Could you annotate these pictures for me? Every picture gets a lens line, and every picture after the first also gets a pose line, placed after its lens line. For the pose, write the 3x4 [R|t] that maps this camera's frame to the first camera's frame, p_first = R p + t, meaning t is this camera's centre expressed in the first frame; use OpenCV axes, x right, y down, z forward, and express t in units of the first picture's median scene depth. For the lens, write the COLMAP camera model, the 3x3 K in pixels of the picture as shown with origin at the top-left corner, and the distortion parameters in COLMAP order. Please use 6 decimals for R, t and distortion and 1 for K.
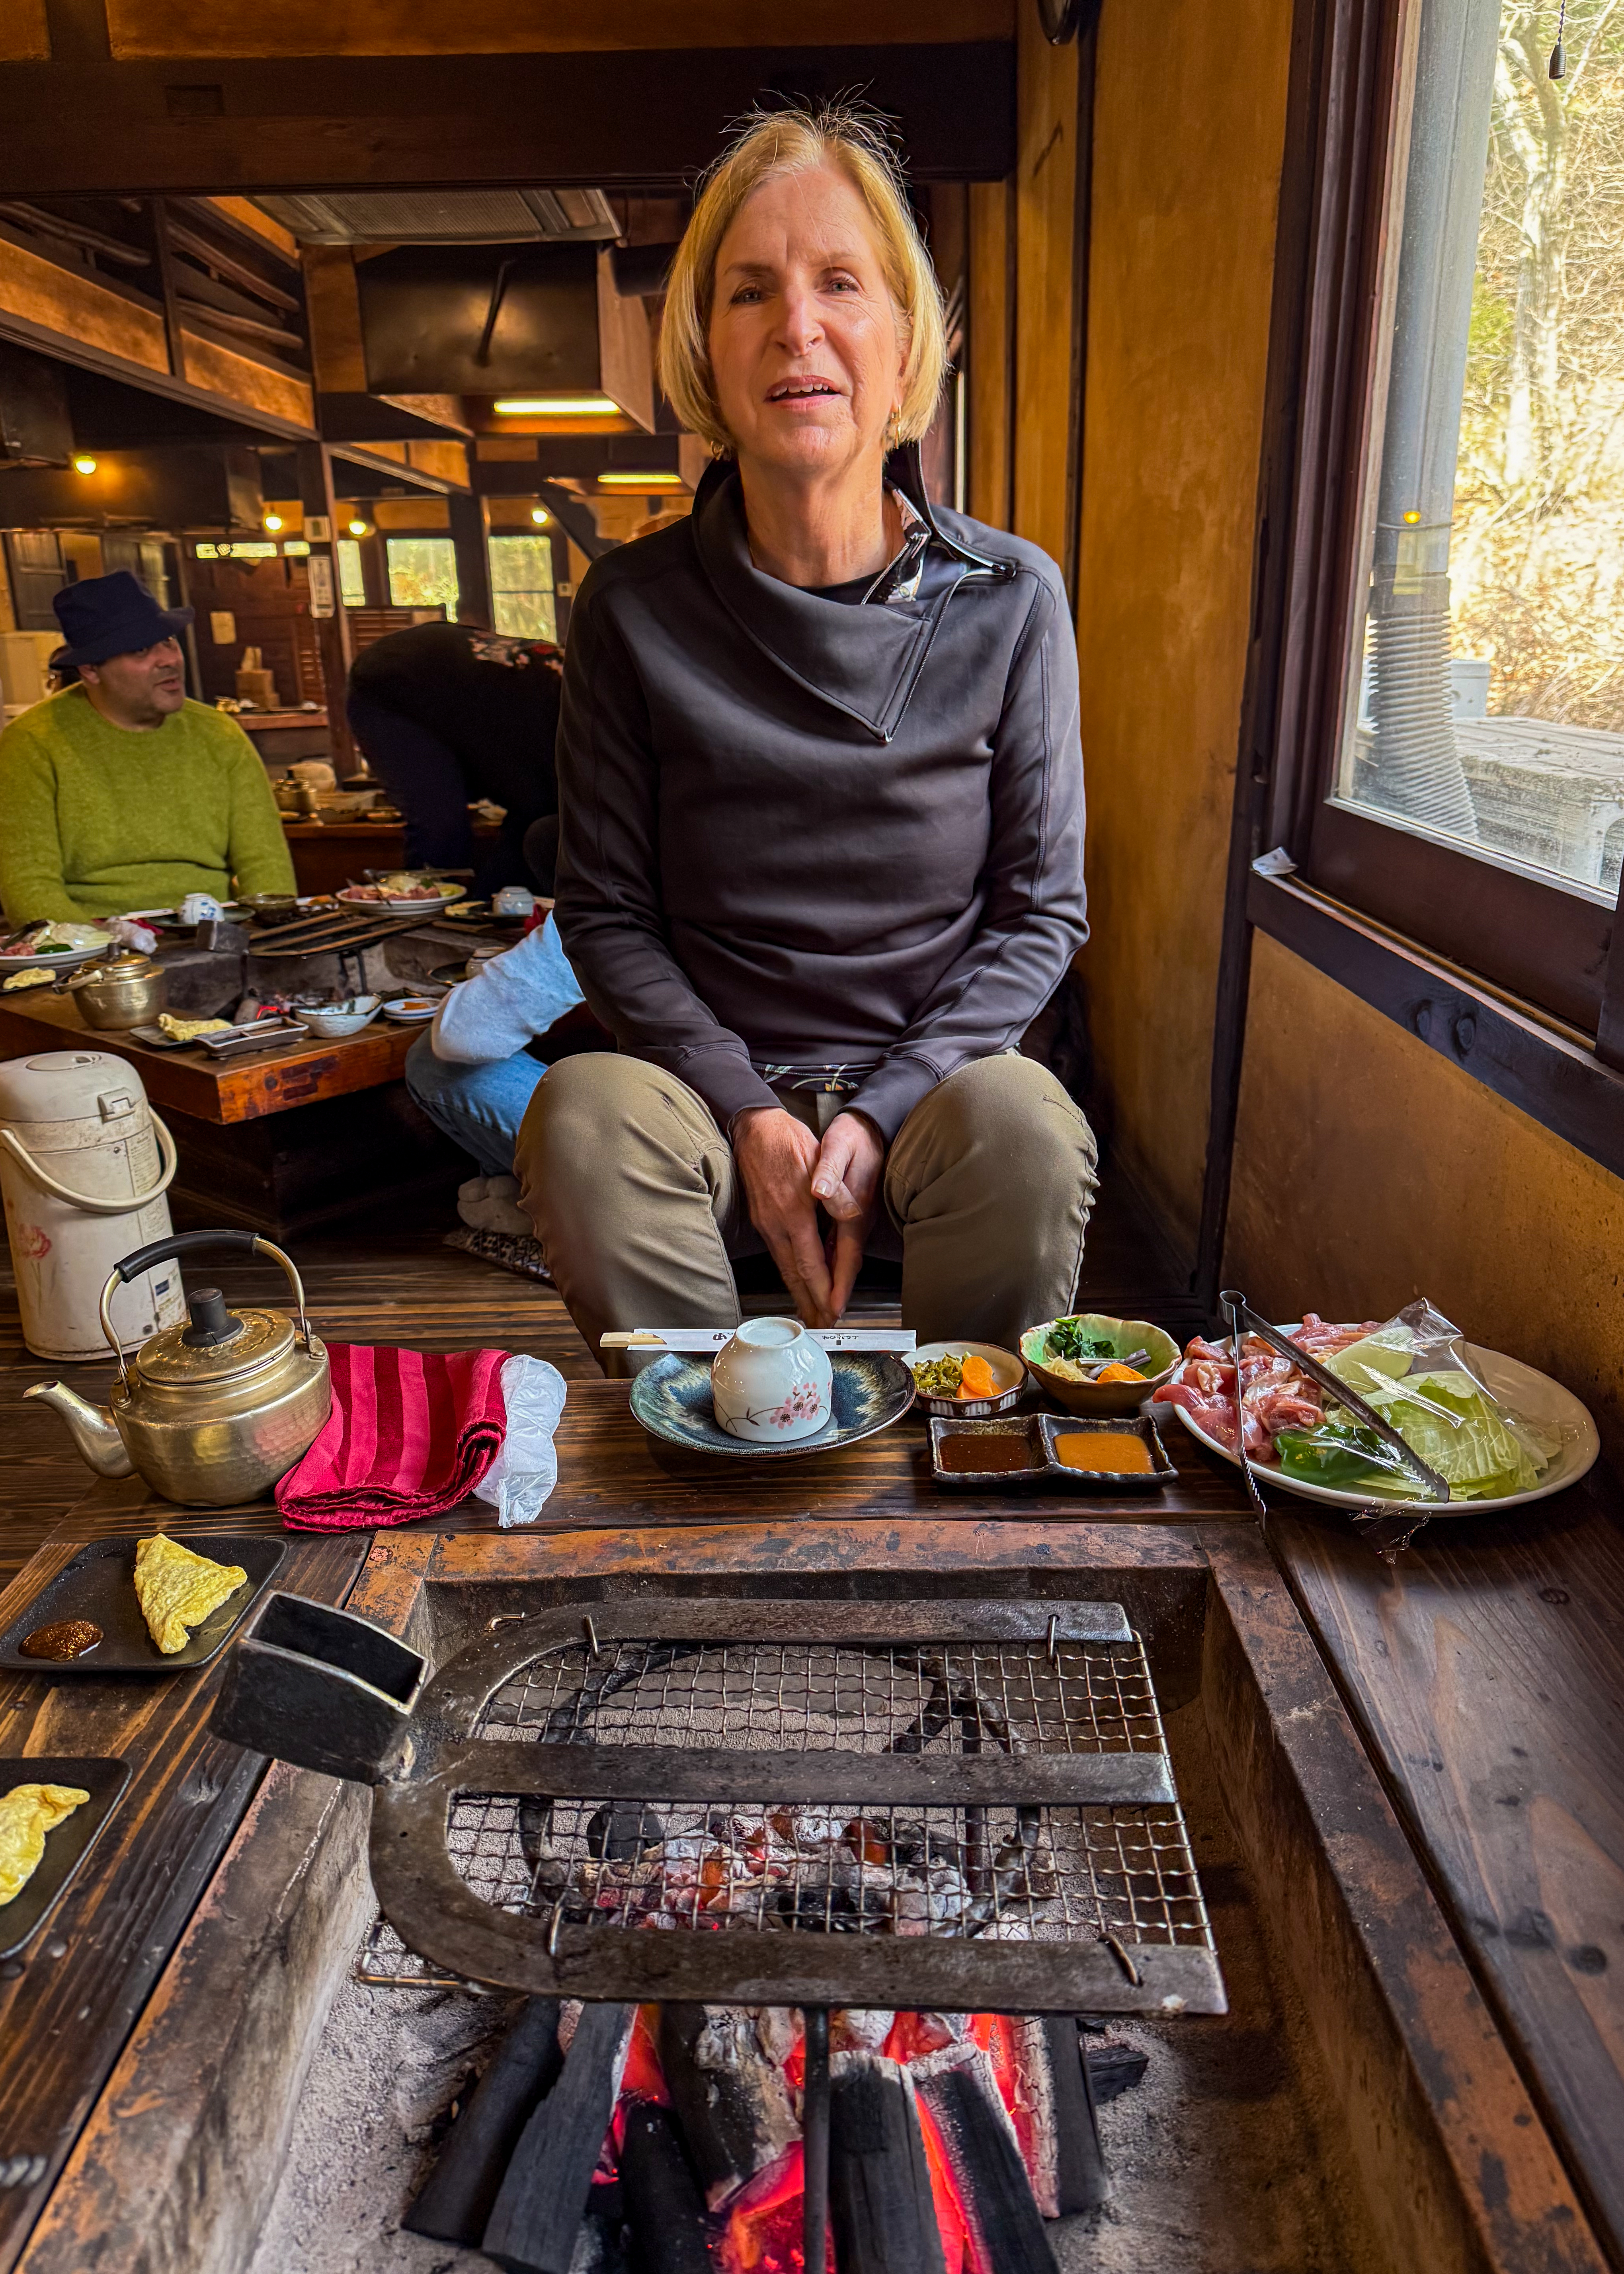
lens RADIAL K [[1568.0, 0, 818.0], [0, 1568.0, 1142.2], [0, 0, 1]] dist [0.007596, -0.029391]
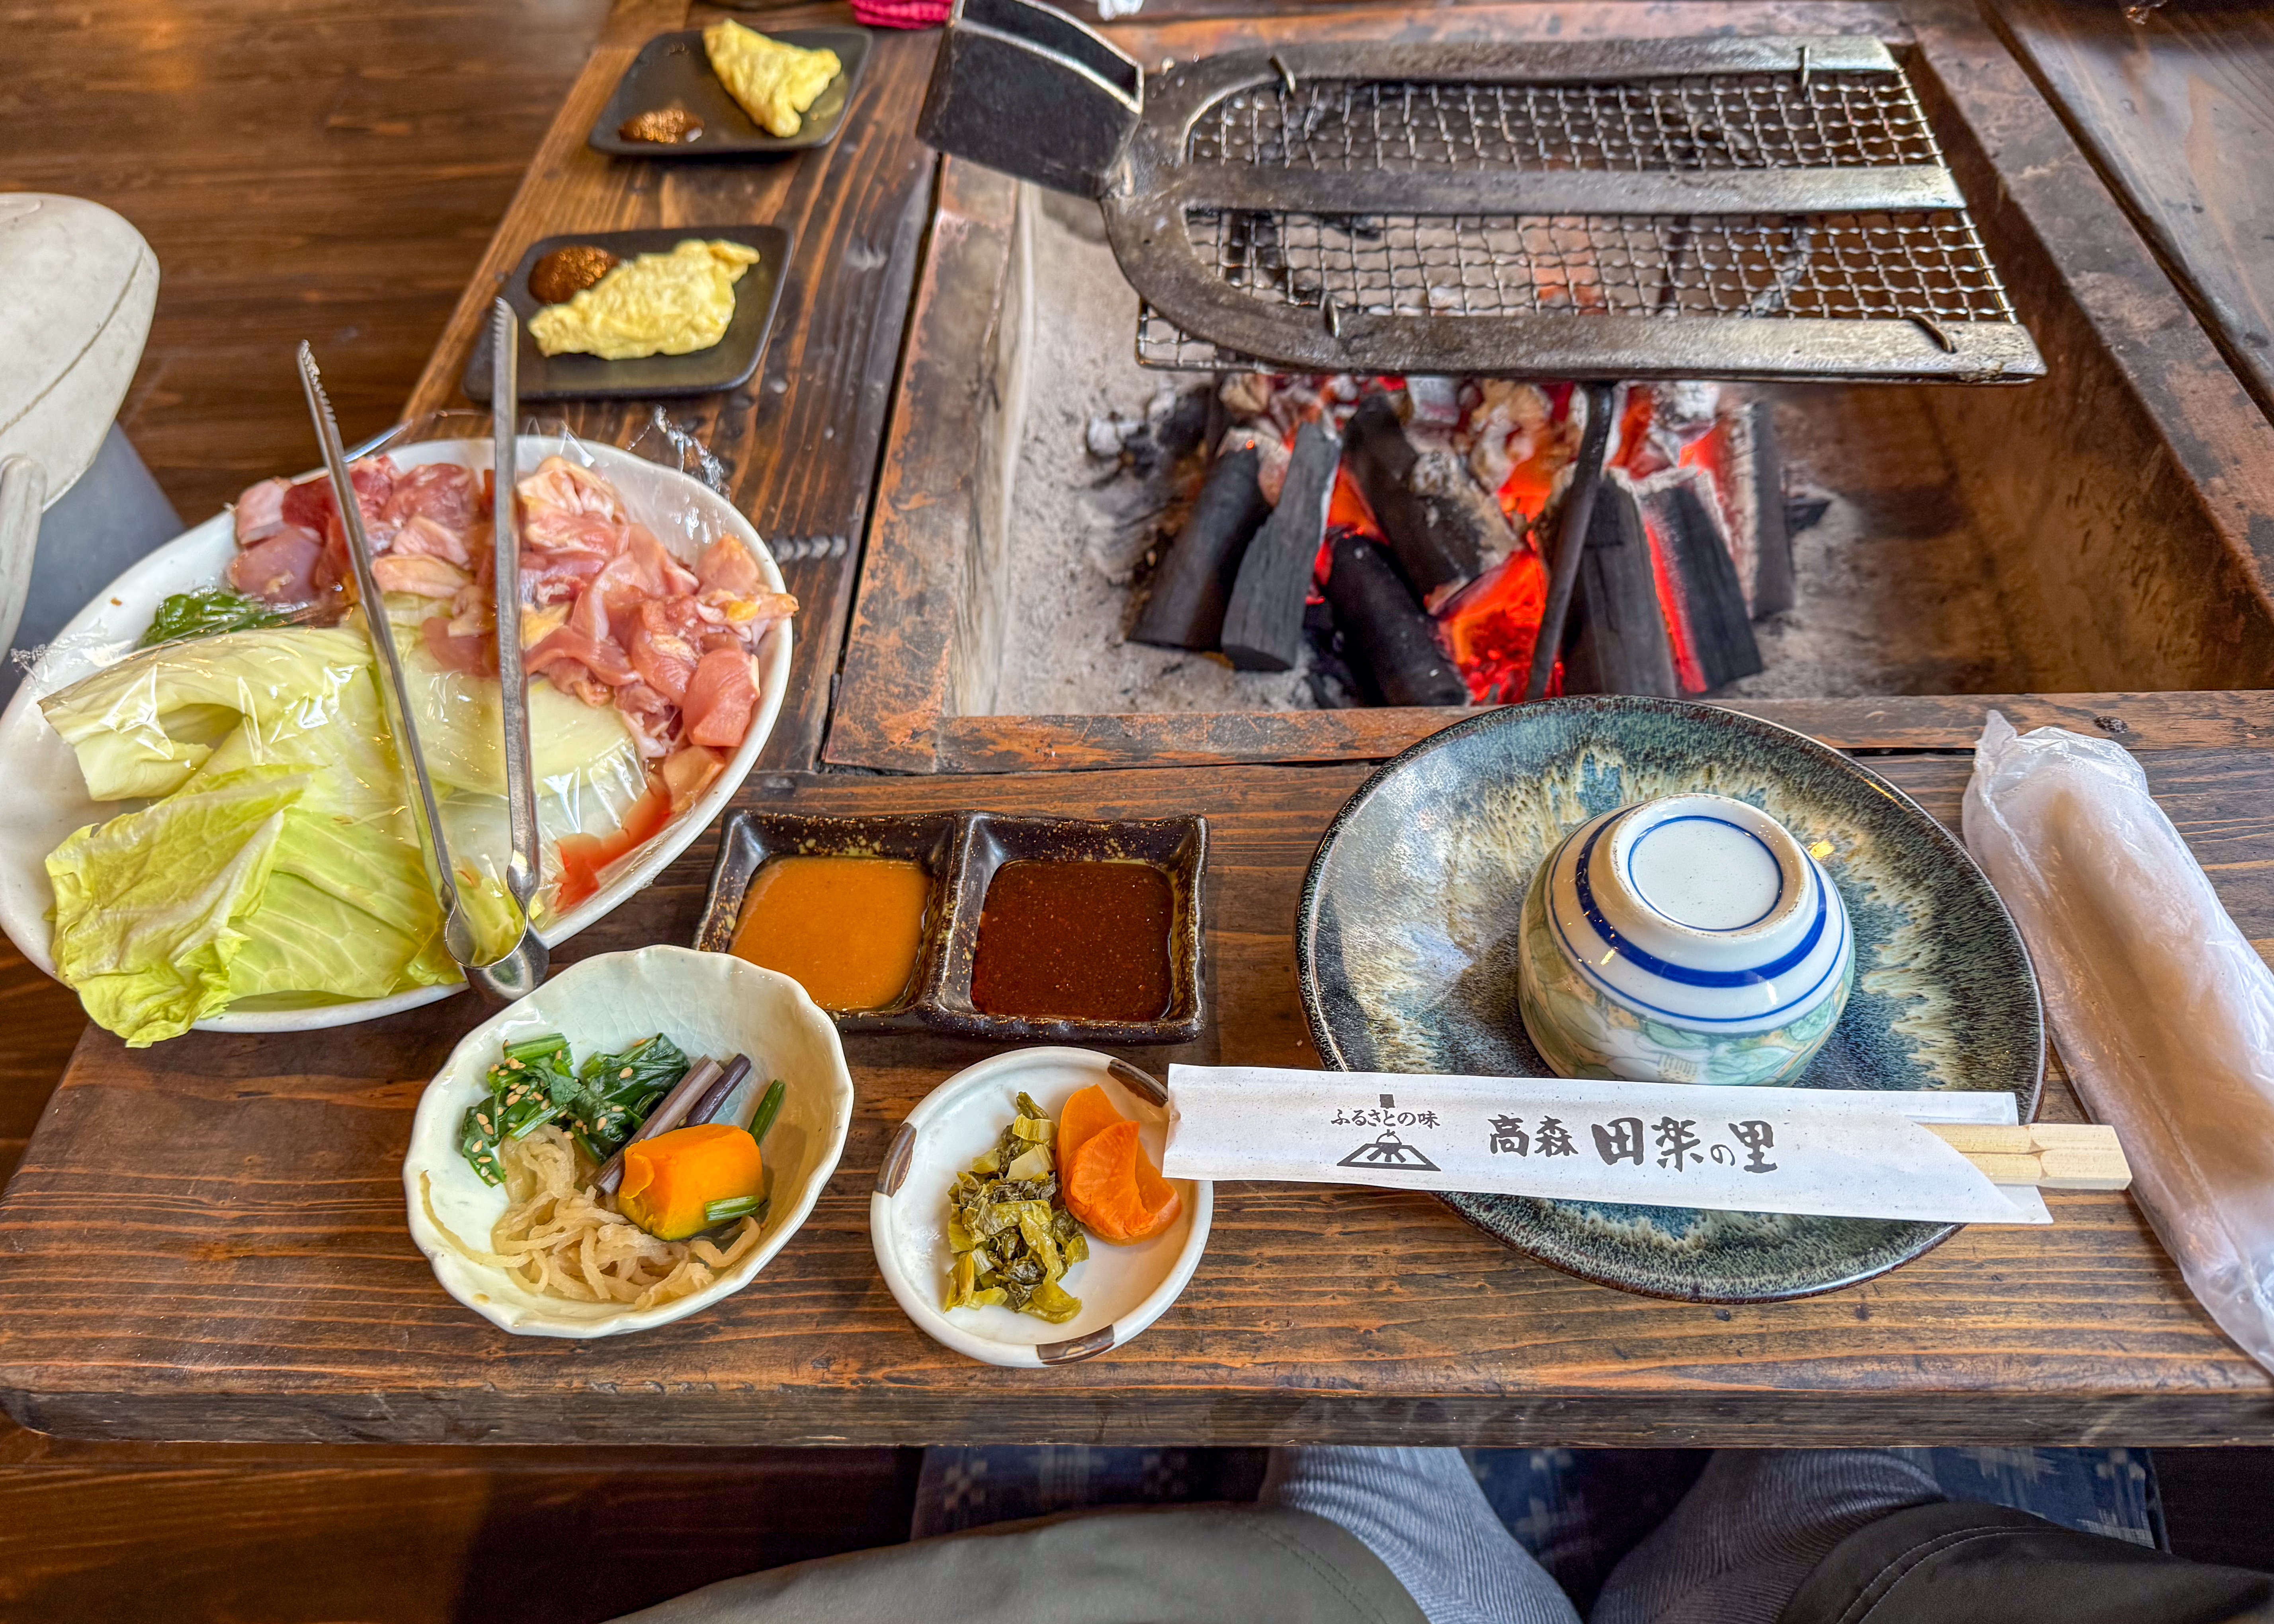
lens RADIAL K [[1568.0, 0, 1135.9], [0, 1568.0, 822.9], [0, 0, 1]] dist [0.007596, -0.029391]
pose [[0.999829, -0.006092, -0.017458, -0.242012], [0.014553, 0.841708, 0.539737, 0.214269], [0.011406, -0.539899, 0.841652, 0.017358]]
